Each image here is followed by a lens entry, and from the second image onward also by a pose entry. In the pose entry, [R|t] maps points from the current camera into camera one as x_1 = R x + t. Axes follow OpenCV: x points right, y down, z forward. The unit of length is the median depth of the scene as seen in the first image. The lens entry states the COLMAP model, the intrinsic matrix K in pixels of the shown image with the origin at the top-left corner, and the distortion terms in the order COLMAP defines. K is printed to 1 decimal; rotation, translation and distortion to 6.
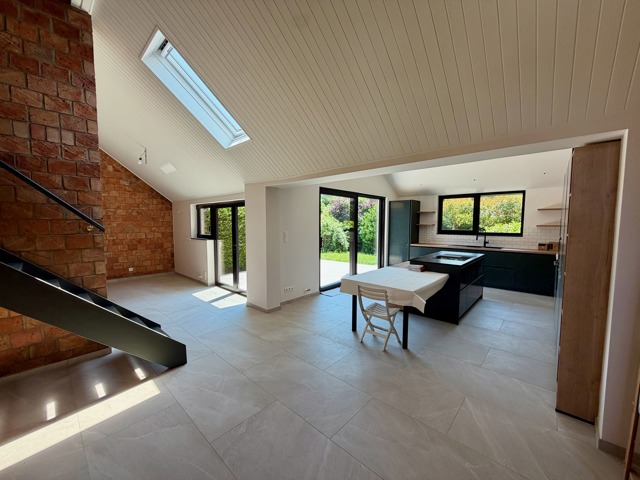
lens RADIAL K [[254.8, 0, 317.6], [0, 254.8, 241.3], [0, 0, 1]] dist [-0.000778, 0.000023]
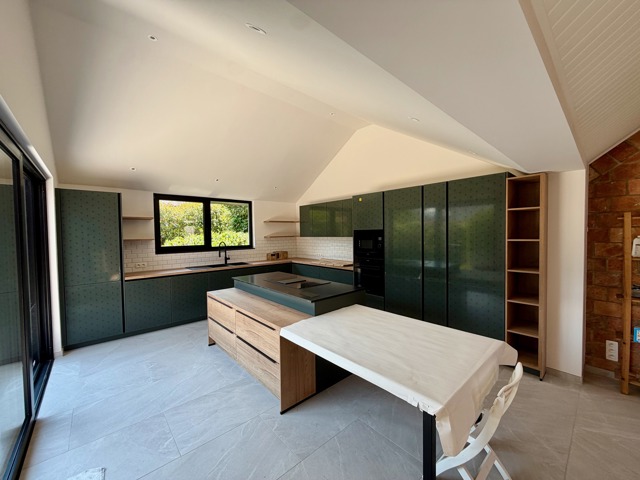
lens RADIAL K [[254.8, 0, 317.5], [0, 254.8, 242.1], [0, 0, 1]] dist [-0.000778, 0.000023]
pose [[0.105544, -0.034631, 0.993811, -0.118206], [0.091981, 0.995449, 0.024920, -0.040732], [-0.990152, 0.088781, 0.108249, 0.594132]]
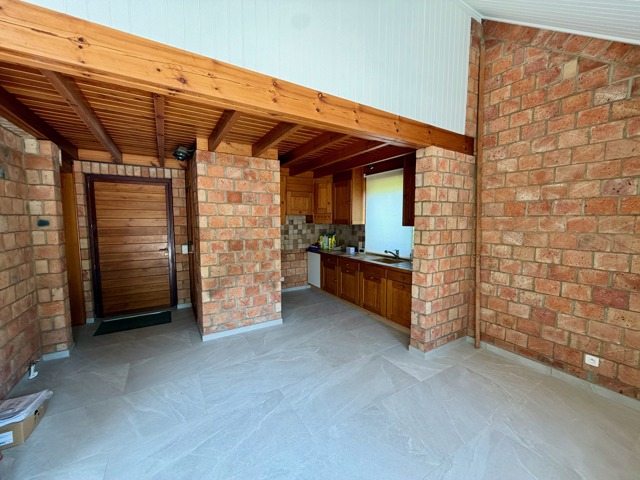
lens RADIAL K [[254.8, 0, 318.6], [0, 254.8, 241.1], [0, 0, 1]] dist [-0.000778, 0.000023]
pose [[-0.281490, 0.078876, -0.956317, -0.338643], [-0.076401, 0.991610, 0.104276, -0.053709], [0.956518, 0.102416, -0.273102, 0.760427]]
